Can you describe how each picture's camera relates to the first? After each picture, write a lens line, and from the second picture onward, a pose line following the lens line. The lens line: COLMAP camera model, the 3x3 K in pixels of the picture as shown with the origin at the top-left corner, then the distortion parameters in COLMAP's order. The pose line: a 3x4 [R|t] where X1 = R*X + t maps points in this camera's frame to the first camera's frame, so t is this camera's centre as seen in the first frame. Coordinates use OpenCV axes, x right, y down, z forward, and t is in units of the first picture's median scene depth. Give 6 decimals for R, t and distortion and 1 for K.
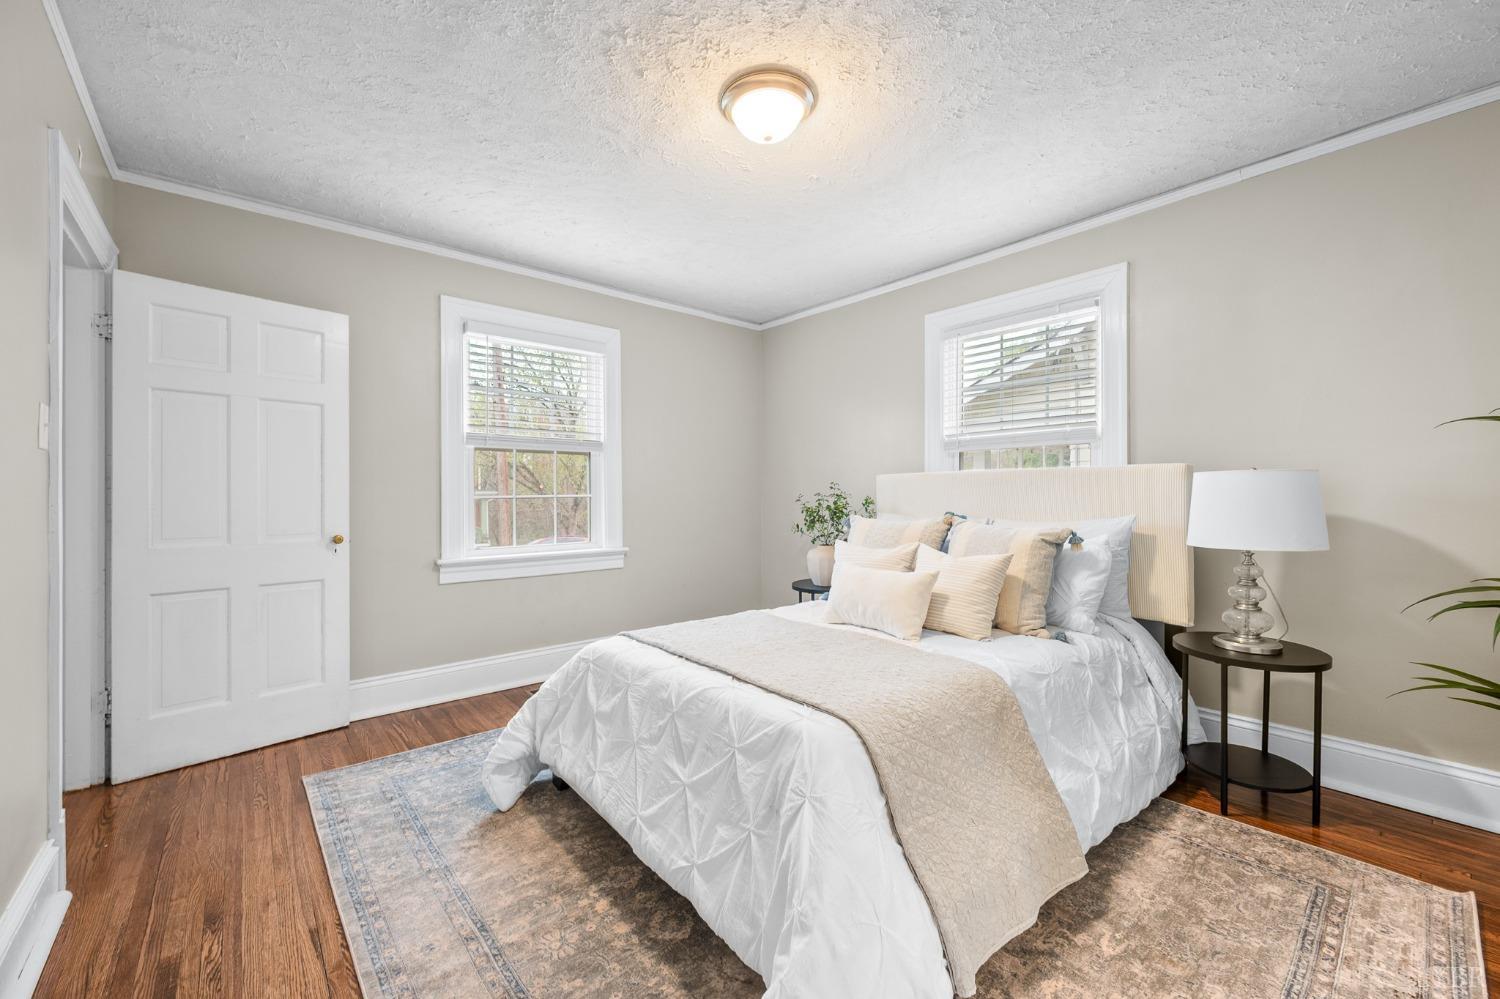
lens RADIAL K [[601.7, 0, 751.2], [0, 601.7, 499.3], [0, 0, 1]] dist [-0.001167, -0.000271]
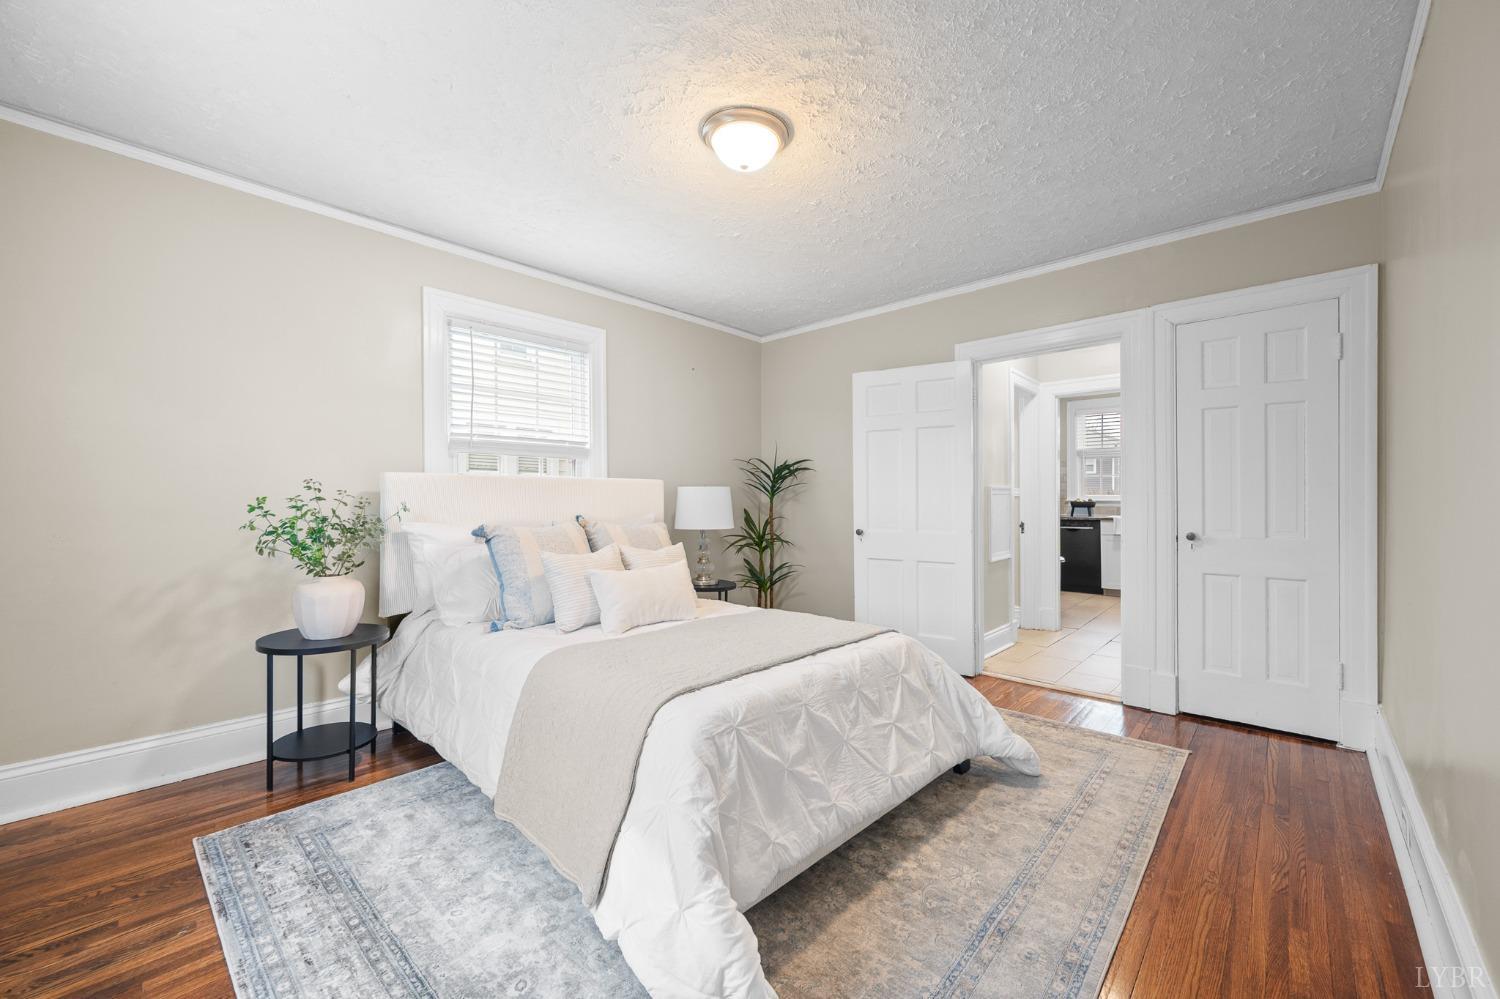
lens RADIAL K [[588.8, 0, 748.8], [0, 588.8, 498.2], [0, 0, 1]] dist [0.000398, -0.000188]
pose [[-0.107871, 0.003746, 0.994158, -1.017786], [-0.002587, 0.999988, -0.004049, -0.006189], [-0.994162, -0.003009, -0.107860, 1.096712]]
